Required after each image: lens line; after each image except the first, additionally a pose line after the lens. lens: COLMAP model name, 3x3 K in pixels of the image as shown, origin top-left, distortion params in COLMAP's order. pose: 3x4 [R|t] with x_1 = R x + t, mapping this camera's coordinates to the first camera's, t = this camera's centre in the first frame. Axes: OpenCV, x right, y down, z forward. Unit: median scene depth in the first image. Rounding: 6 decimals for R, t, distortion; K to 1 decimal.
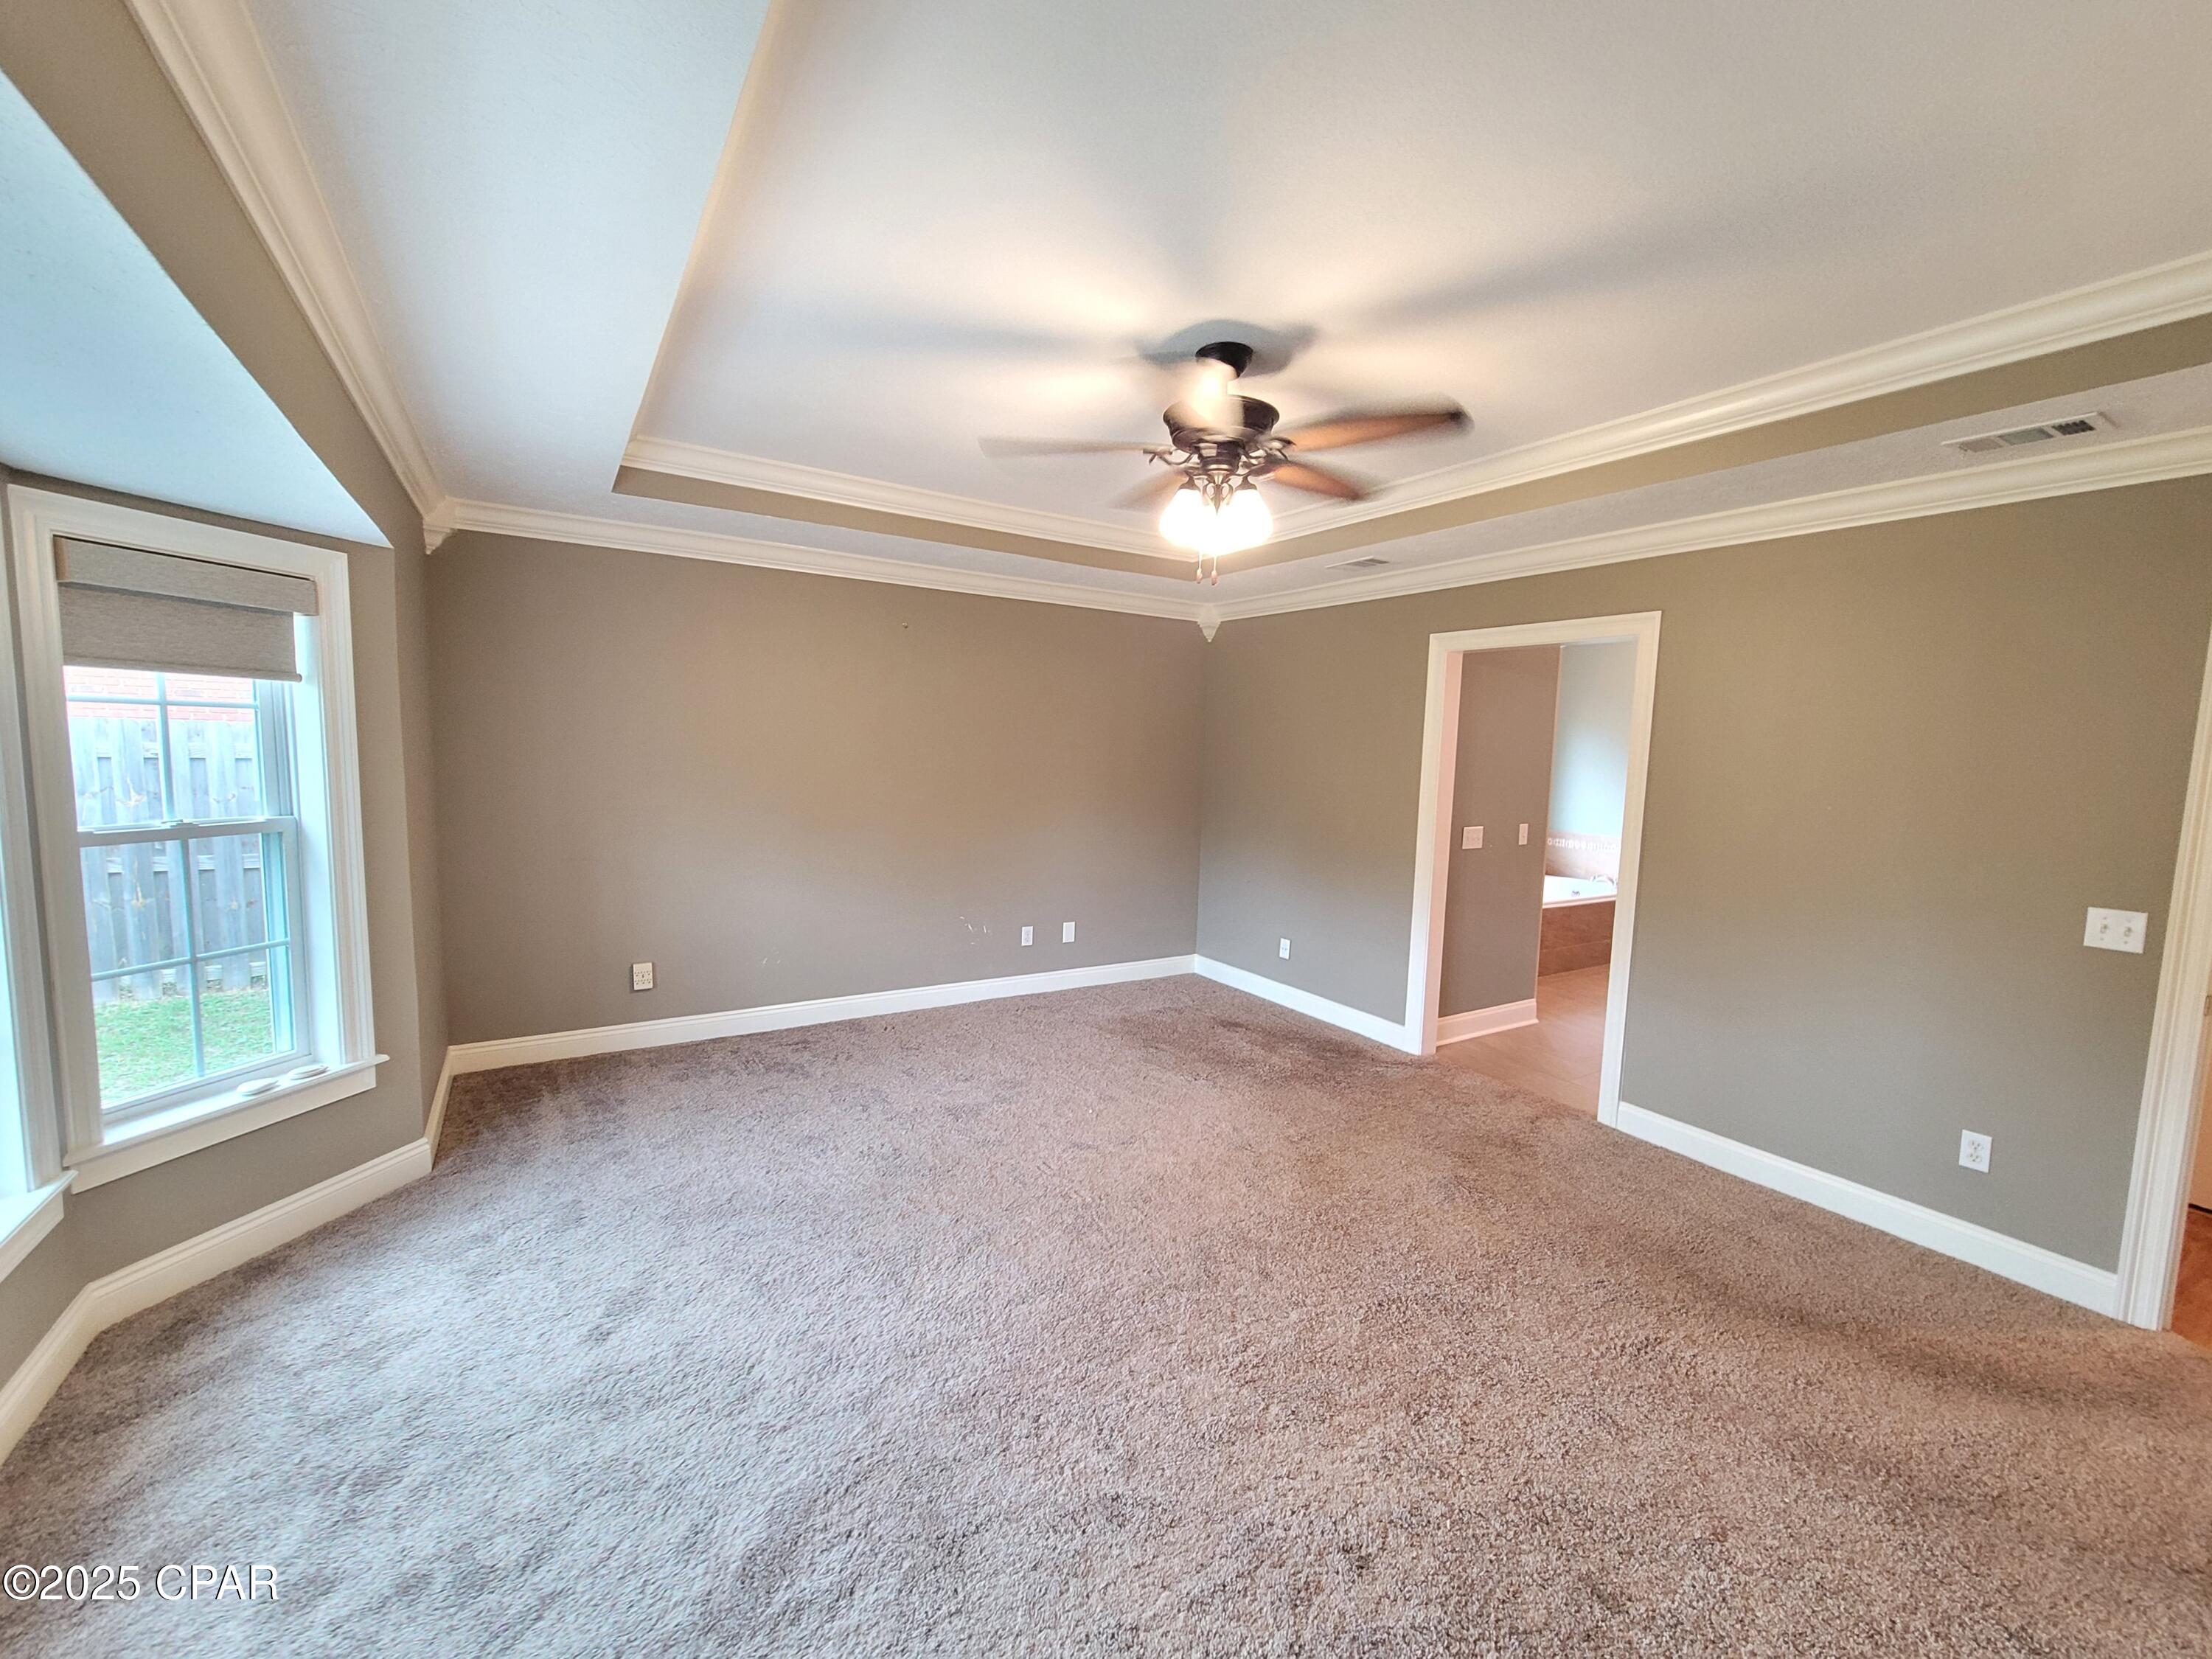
lens RADIAL K [[882.0, 0, 1106.0], [0, 882.0, 829.5], [0, 0, 1]] dist [0.000102, -0.000067]
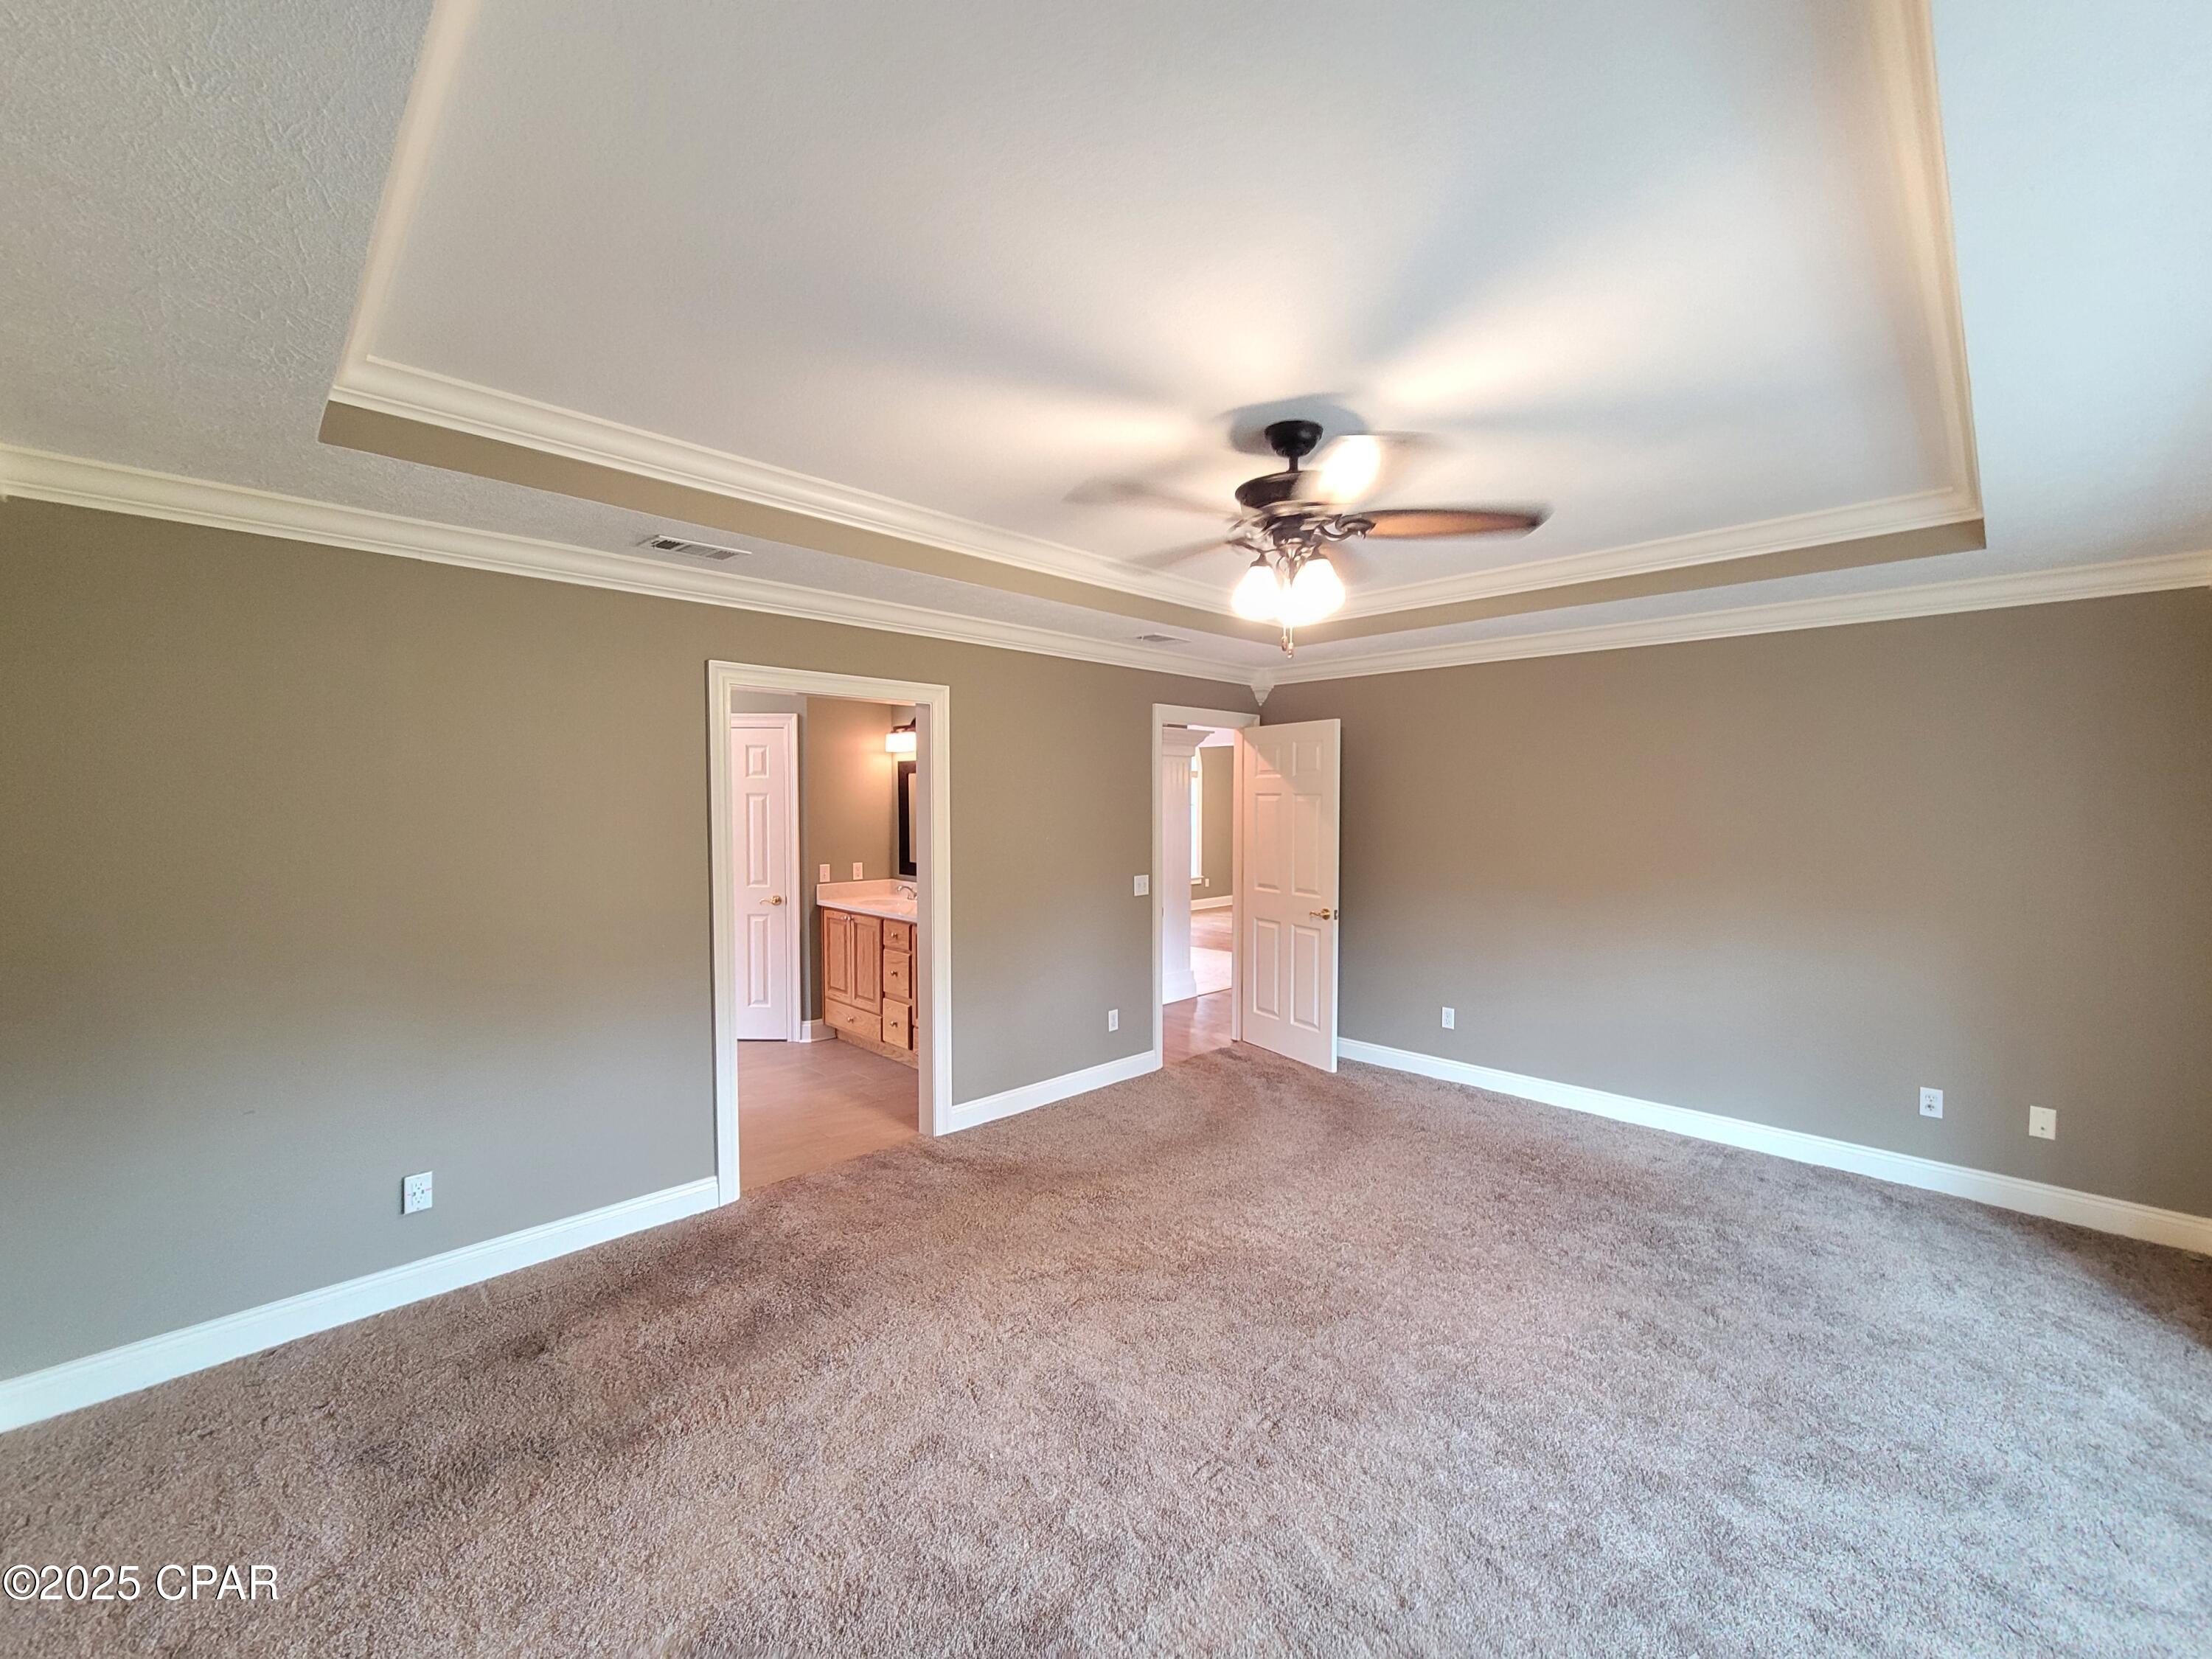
lens RADIAL K [[904.7, 0, 1106.0], [0, 904.7, 829.5], [0, 0, 1]] dist [-0.000522, -0.000214]
pose [[-0.211821, -0.065393, 0.975118, -0.718633], [0.084521, 0.992795, 0.084938, -0.164464], [-0.973647, 0.100410, -0.204767, 1.238117]]
